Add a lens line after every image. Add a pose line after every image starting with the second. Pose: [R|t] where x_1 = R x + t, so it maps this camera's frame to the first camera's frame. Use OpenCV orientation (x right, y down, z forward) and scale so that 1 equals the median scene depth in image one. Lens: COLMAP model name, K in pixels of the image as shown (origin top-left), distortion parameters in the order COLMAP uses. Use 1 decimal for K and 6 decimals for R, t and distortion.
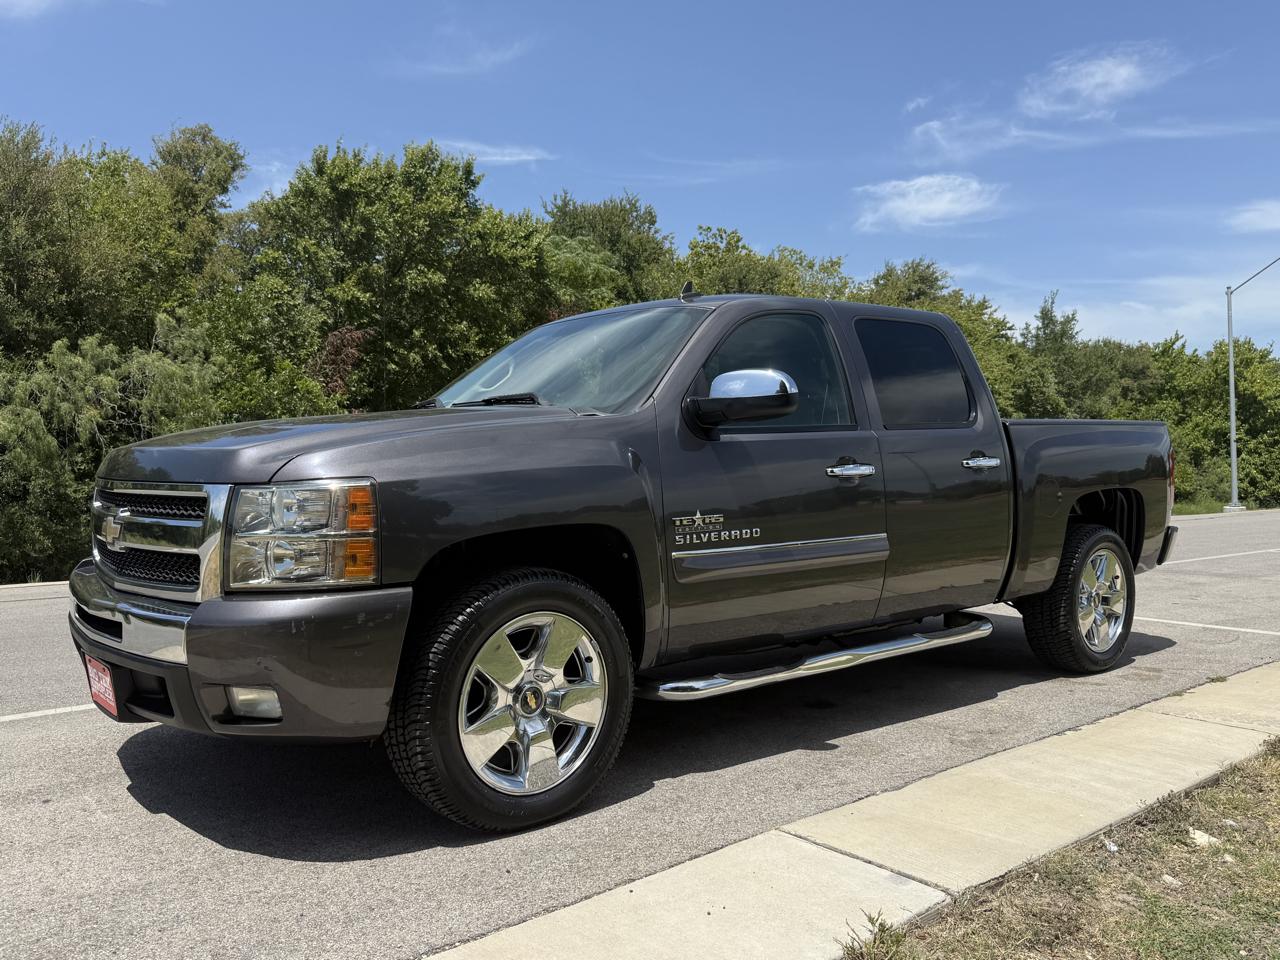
lens RADIAL K [[1017.7, 0, 647.5], [0, 1017.7, 487.7], [0, 0, 1]] dist [0.050031, -0.087621]
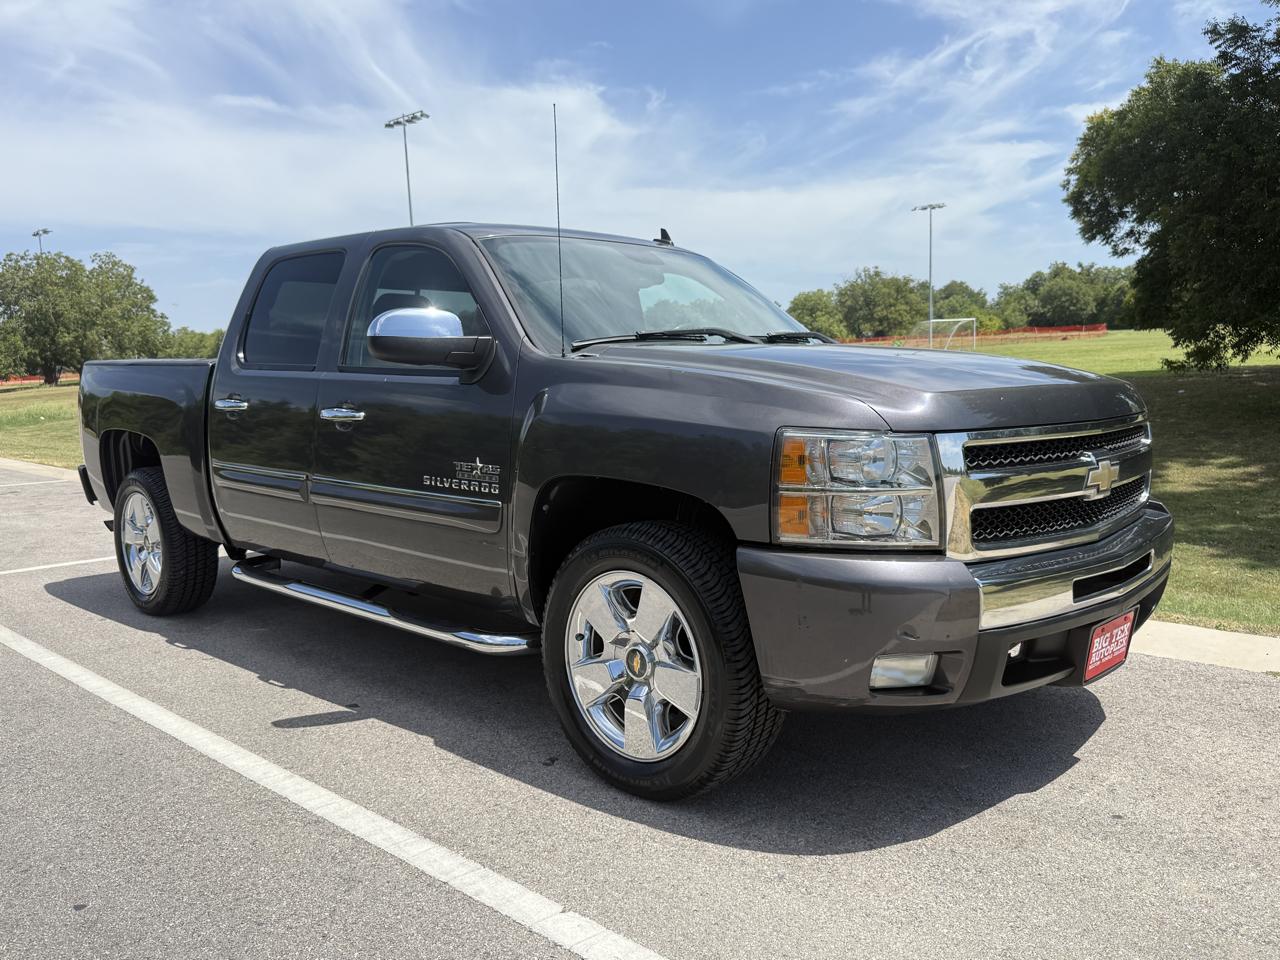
lens RADIAL K [[1017.7, 0, 625.3], [0, 1017.7, 484.9], [0, 0, 1]] dist [0.050031, -0.087621]
pose [[-0.086083, -0.104846, 0.990756, -0.169977], [0.047480, 0.992886, 0.109196, -0.008504], [-0.995156, 0.056441, -0.080492, 0.183447]]
